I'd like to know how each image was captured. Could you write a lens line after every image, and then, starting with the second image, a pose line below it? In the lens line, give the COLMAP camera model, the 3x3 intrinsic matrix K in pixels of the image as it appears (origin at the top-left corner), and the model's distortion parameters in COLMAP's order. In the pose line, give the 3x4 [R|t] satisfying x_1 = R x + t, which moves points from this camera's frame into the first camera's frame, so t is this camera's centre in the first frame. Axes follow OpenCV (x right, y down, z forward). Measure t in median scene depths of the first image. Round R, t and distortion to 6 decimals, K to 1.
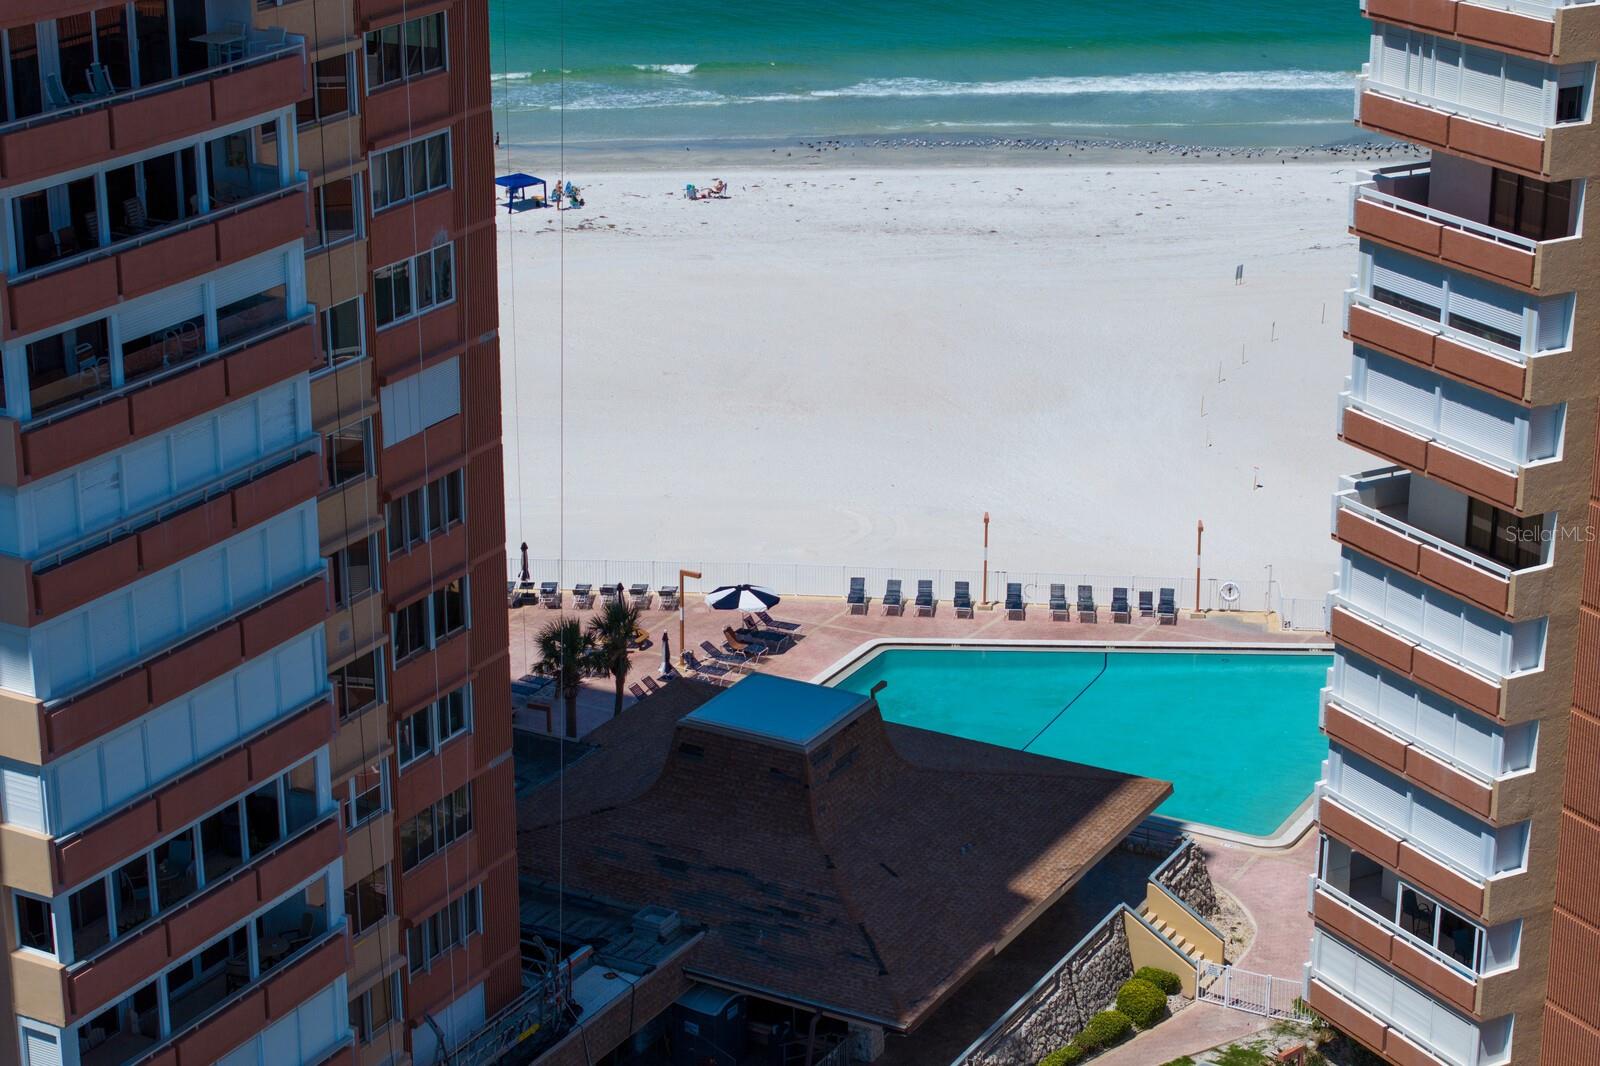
lens RADIAL K [[3246.8, 0, 800.0], [0, 3246.8, 533.0], [0, 0, 1]] dist [-0.082401, 0.279431]
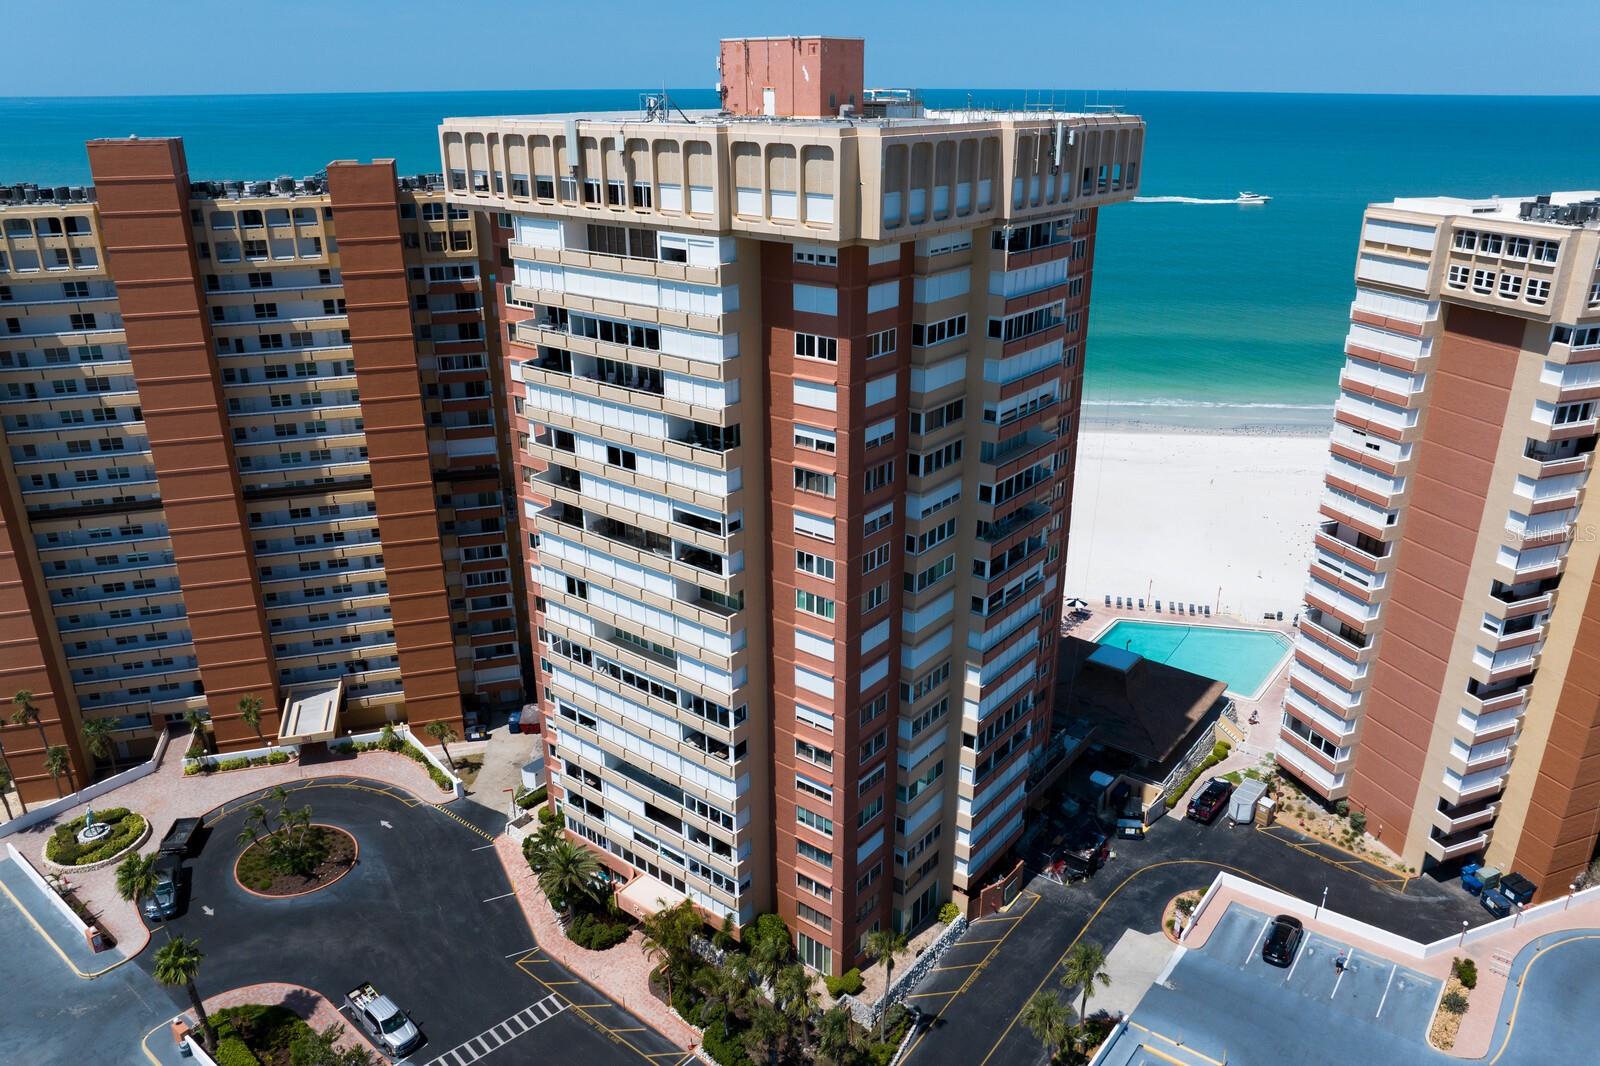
lens RADIAL K [[1134.9, 0, 800.0], [0, 1134.9, 533.0], [0, 0, 1]] dist [-0.059522, 0.000305]
pose [[0.986535, 0.054107, -0.154339, -0.168021], [-0.048441, 0.998015, 0.040239, -0.115608], [0.156210, -0.032221, 0.987198, -0.228634]]
